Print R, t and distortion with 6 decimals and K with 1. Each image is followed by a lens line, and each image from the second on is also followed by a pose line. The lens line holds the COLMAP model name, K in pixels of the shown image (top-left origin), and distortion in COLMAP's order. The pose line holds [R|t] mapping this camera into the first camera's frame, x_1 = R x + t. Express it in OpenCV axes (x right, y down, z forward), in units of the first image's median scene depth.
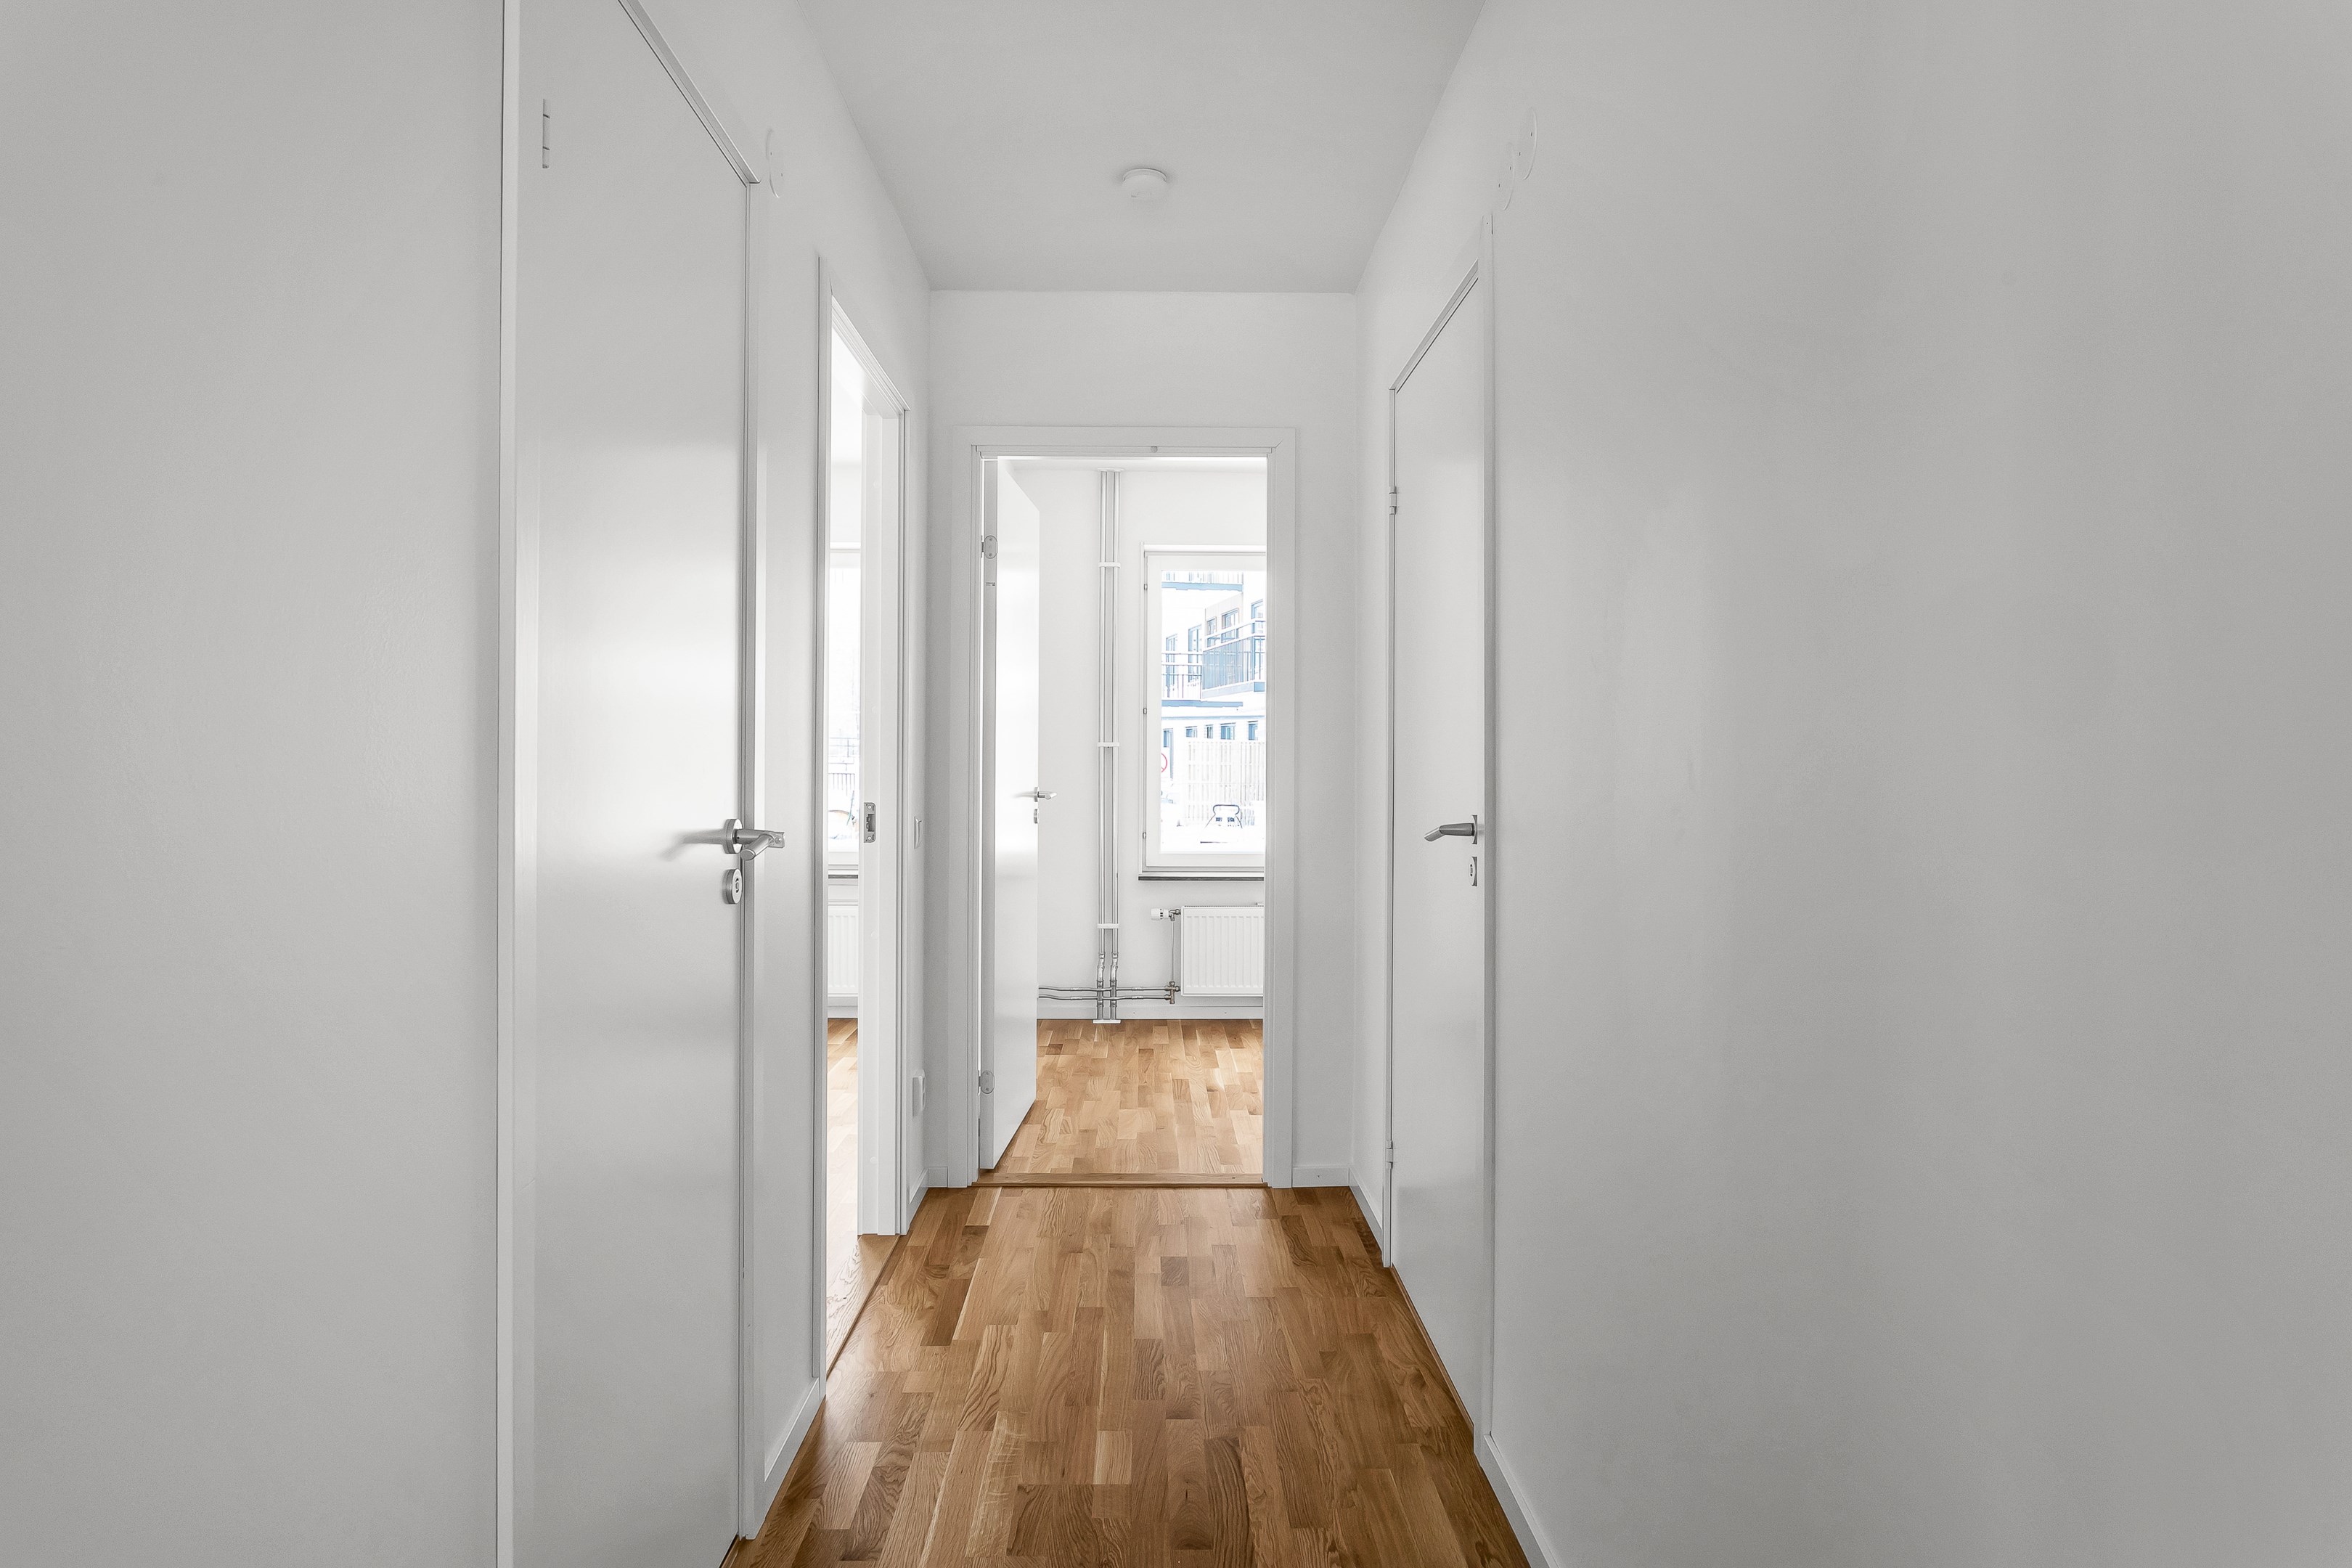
lens RADIAL K [[1380.2, 0, 1152.6], [0, 1380.2, 751.4], [0, 0, 1]] dist [-0.008672, 0.001619]
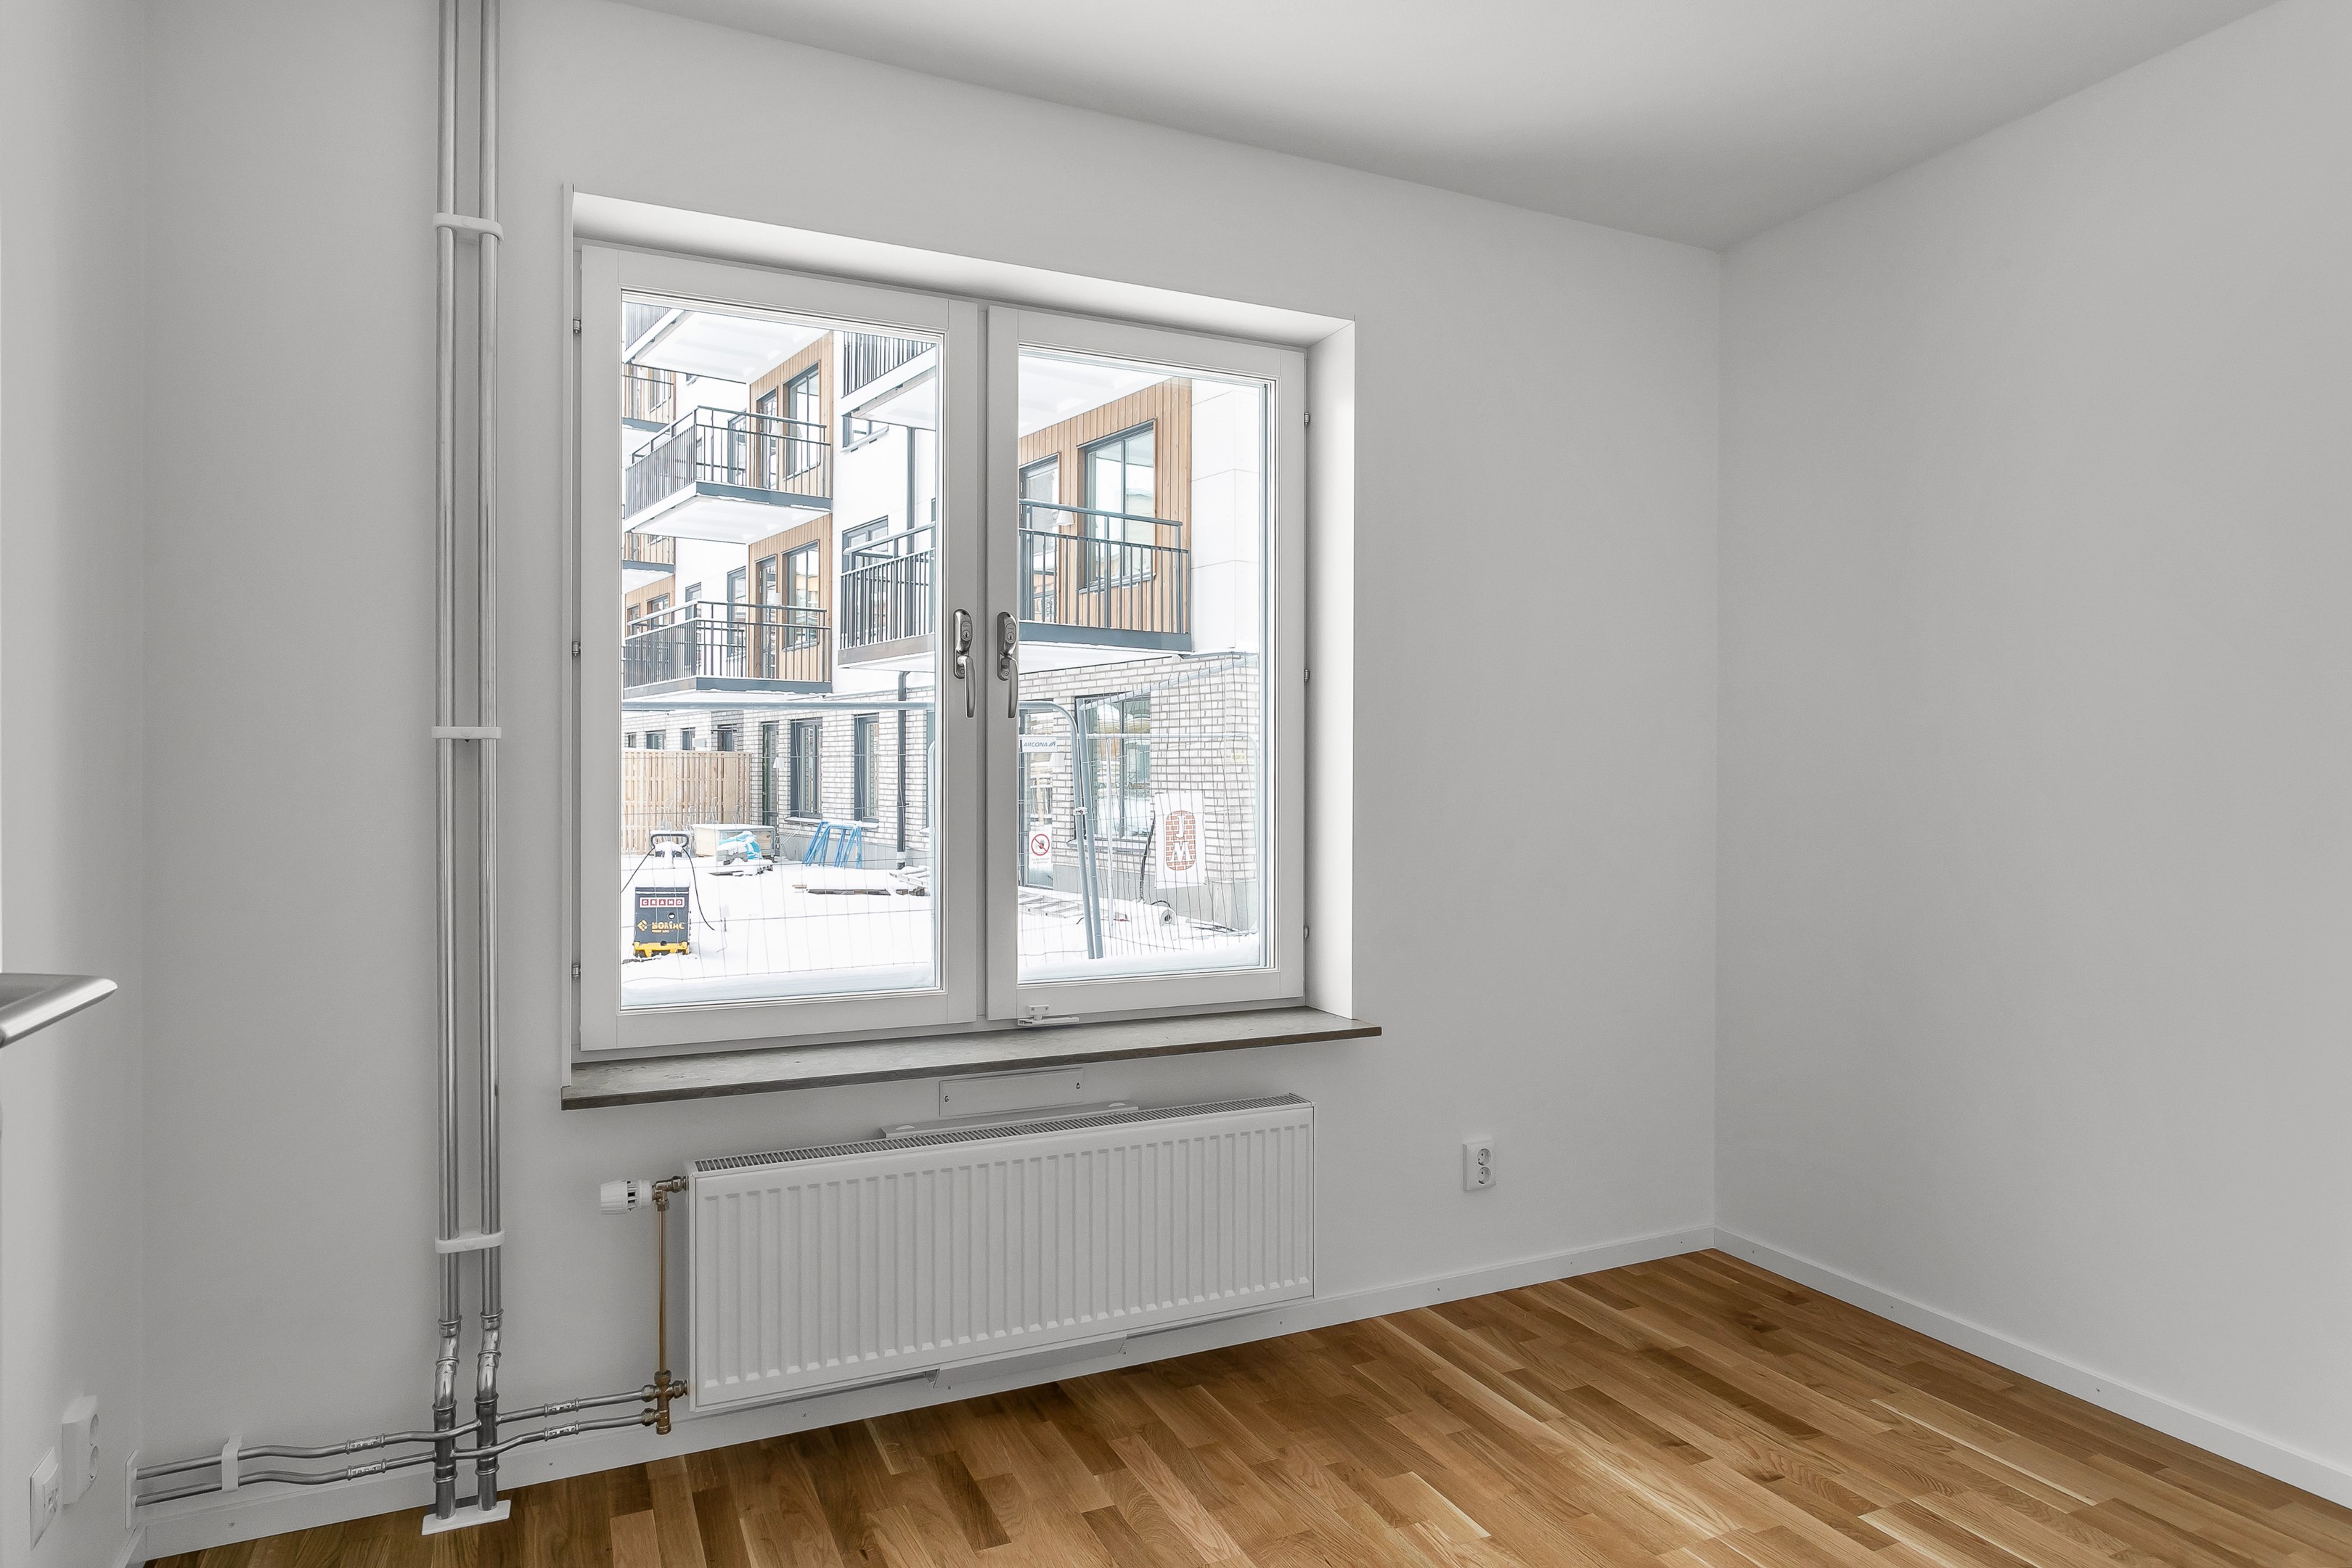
lens RADIAL K [[1380.2, 0, 1159.4], [0, 1380.2, 770.0], [0, 0, 1]] dist [-0.008672, 0.001619]
pose [[0.915434, -0.003686, 0.402452, -0.018842], [0.001982, 0.999987, 0.004652, 0.005237], [-0.402464, -0.003461, 0.915429, 0.971525]]
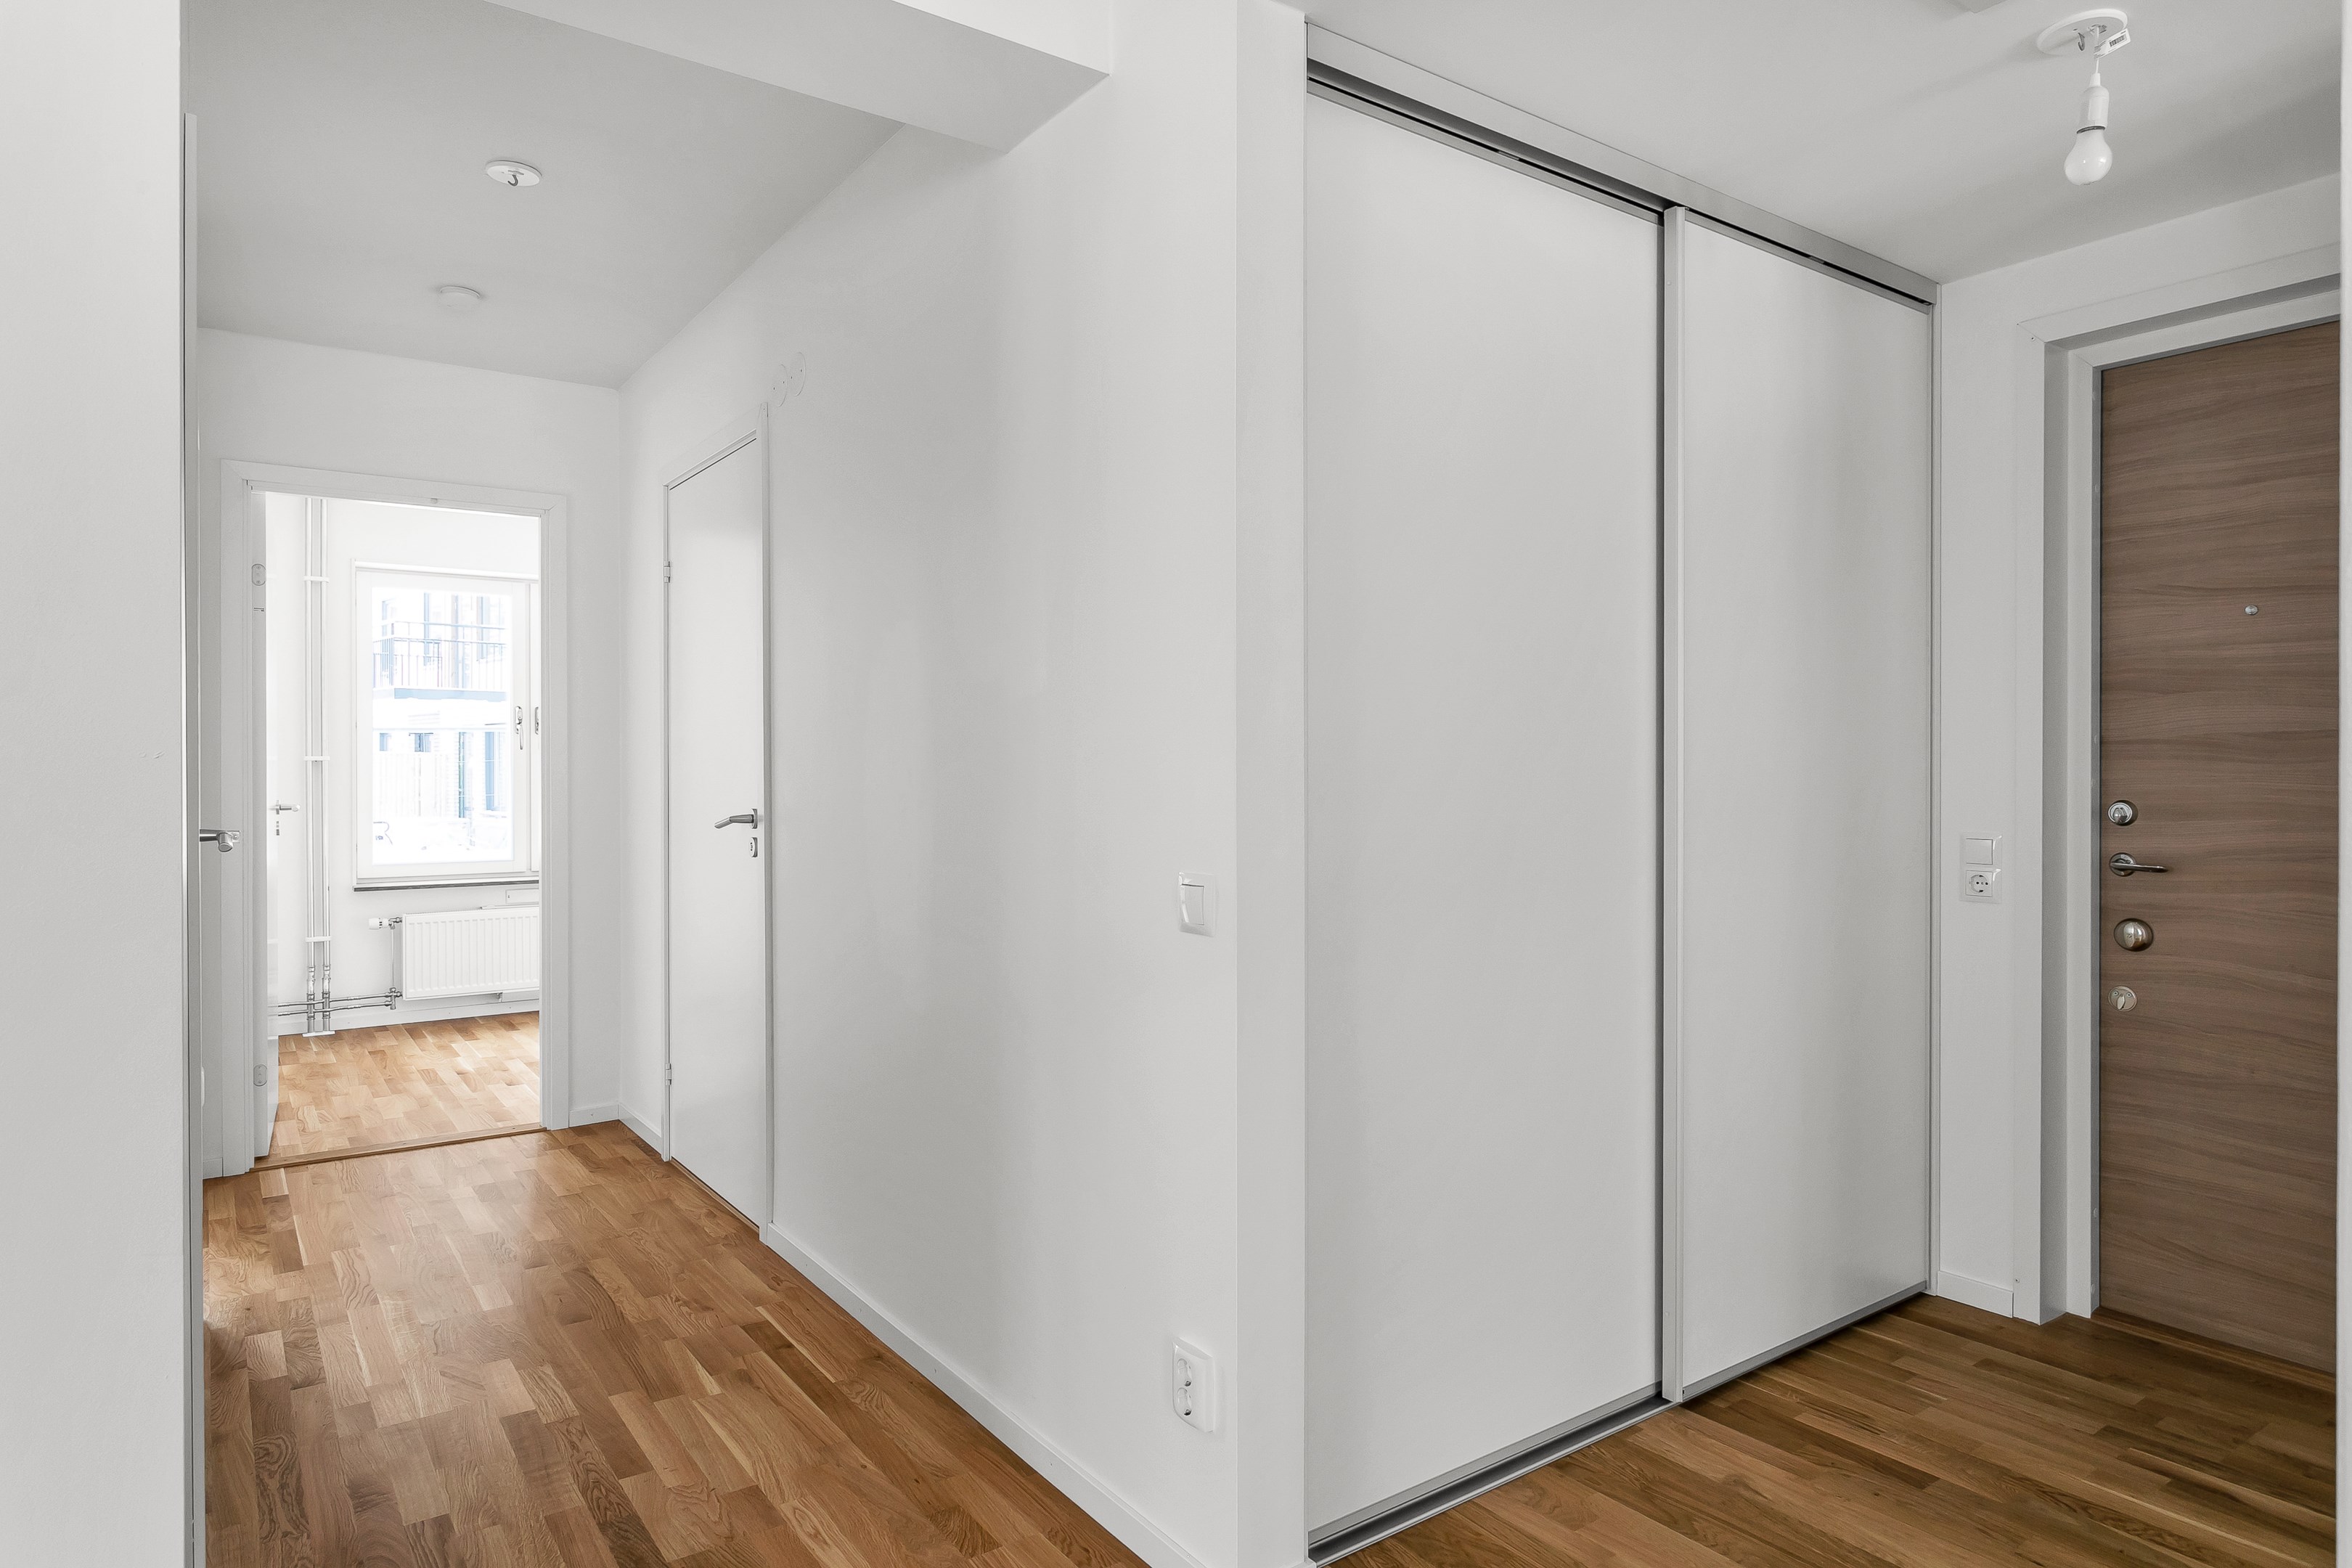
lens RADIAL K [[1380.2, 0, 1177.9], [0, 1380.2, 780.3], [0, 0, 1]] dist [-0.008672, 0.001619]
pose [[0.819719, -0.010959, 0.572661, -0.147733], [0.003235, 0.999890, 0.014505, -0.002313], [-0.572756, -0.010038, 0.819664, -0.285655]]
